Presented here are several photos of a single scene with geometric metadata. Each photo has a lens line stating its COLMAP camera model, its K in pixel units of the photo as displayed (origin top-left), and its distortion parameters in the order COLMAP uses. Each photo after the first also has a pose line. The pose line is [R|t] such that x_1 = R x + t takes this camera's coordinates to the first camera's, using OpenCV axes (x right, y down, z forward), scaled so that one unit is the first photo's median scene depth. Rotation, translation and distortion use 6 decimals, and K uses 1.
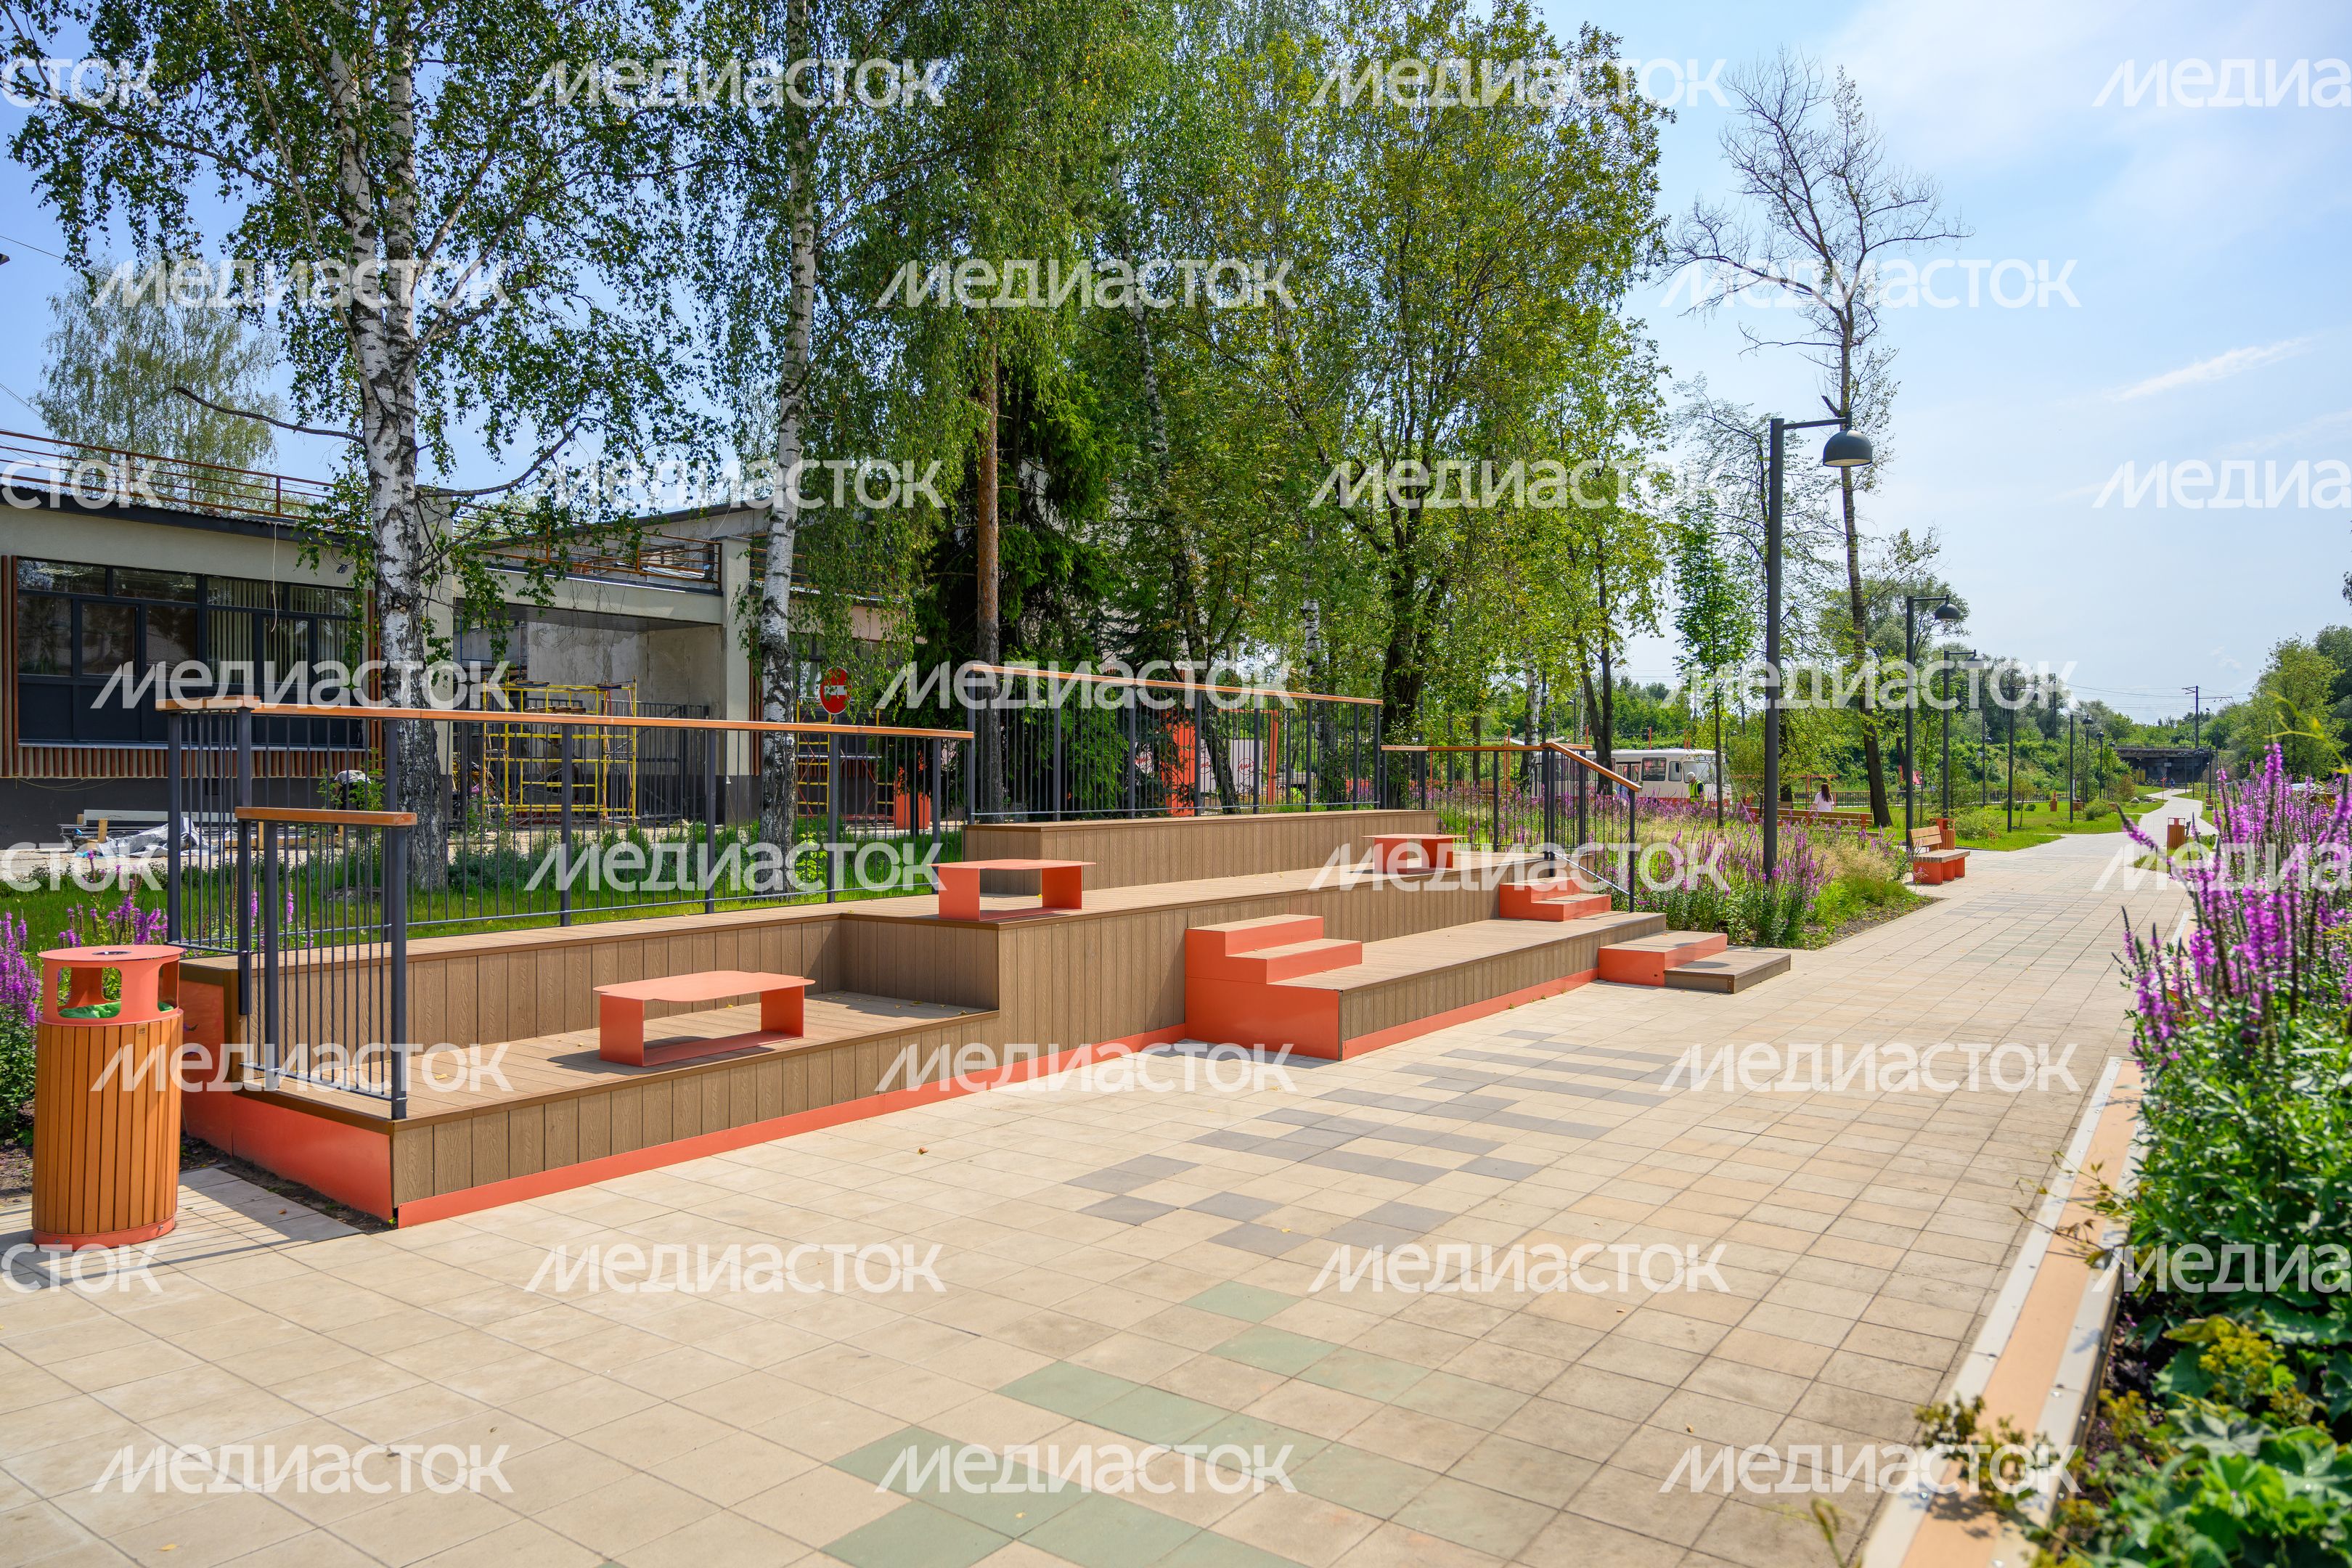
lens RADIAL K [[1554.9, 0, 1160.5], [0, 1554.9, 789.0], [0, 0, 1]] dist [-0.001618, 0.002797]
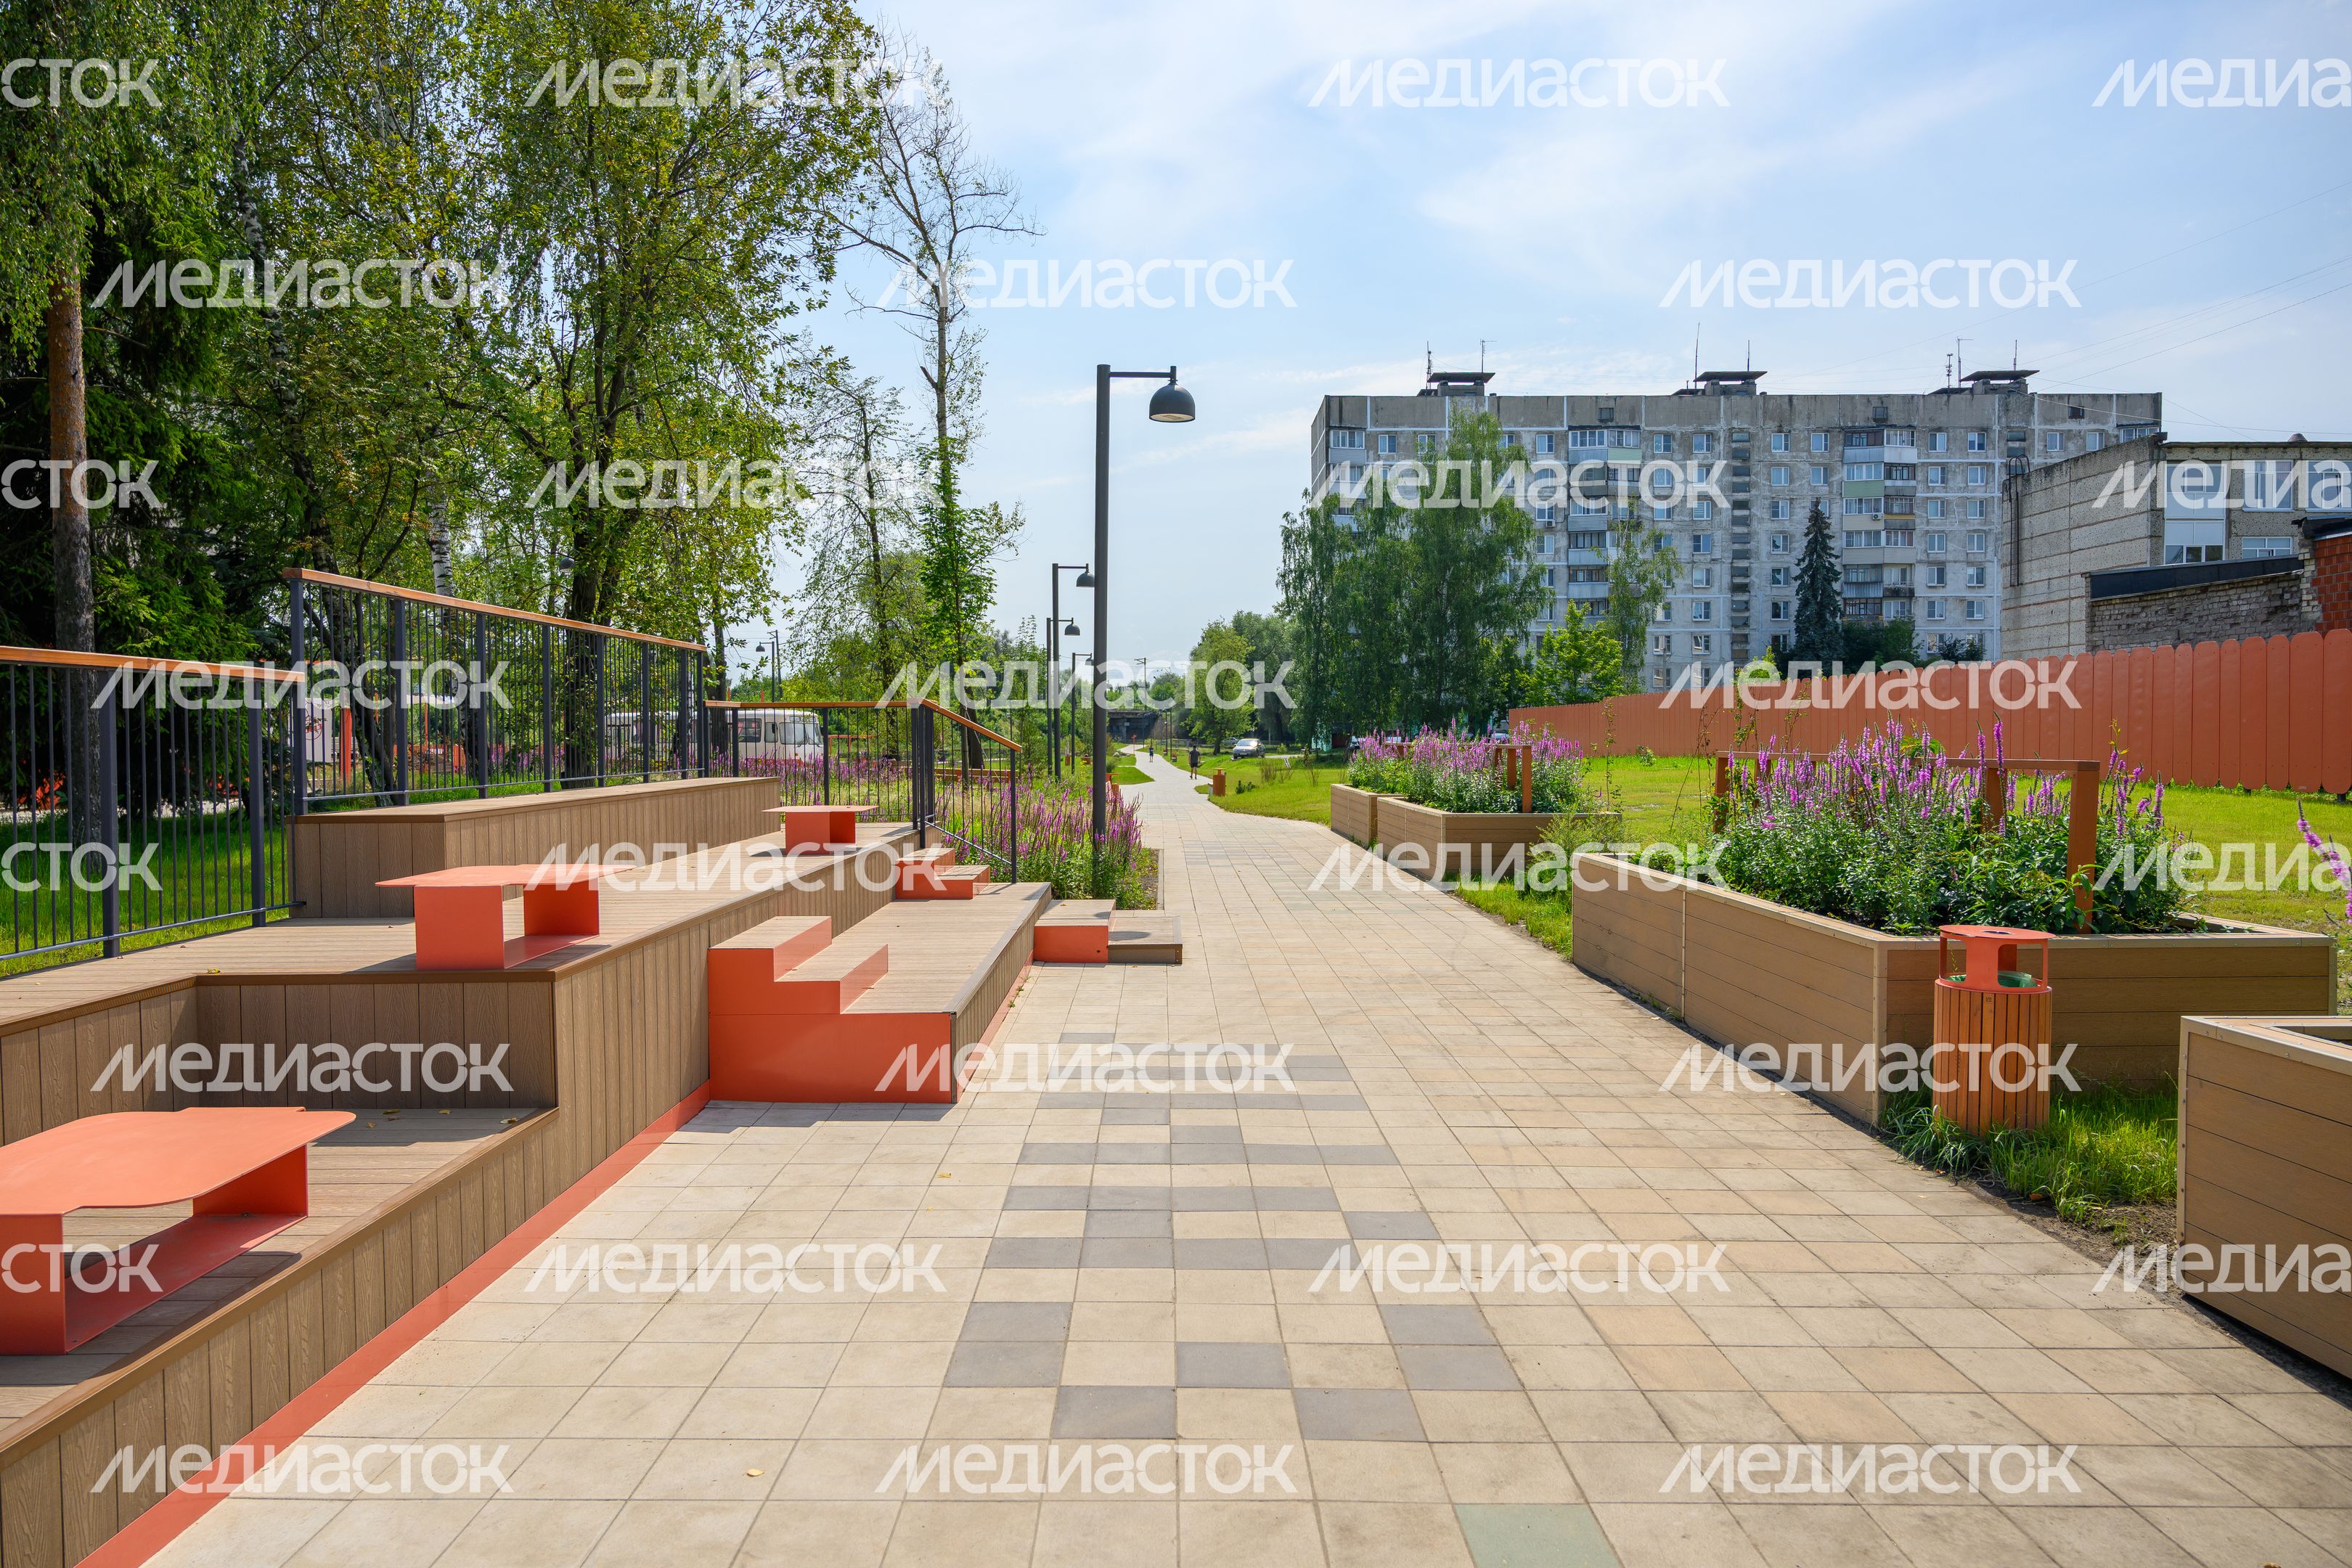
lens RADIAL K [[1554.9, 0, 1137.8], [0, 1554.9, 781.9], [0, 0, 1]] dist [-0.001618, 0.002797]
pose [[0.817429, -0.026478, 0.575421, -0.164741], [0.015395, 0.999590, 0.024126, -0.001446], [-0.575824, -0.010862, 0.817501, 0.209388]]
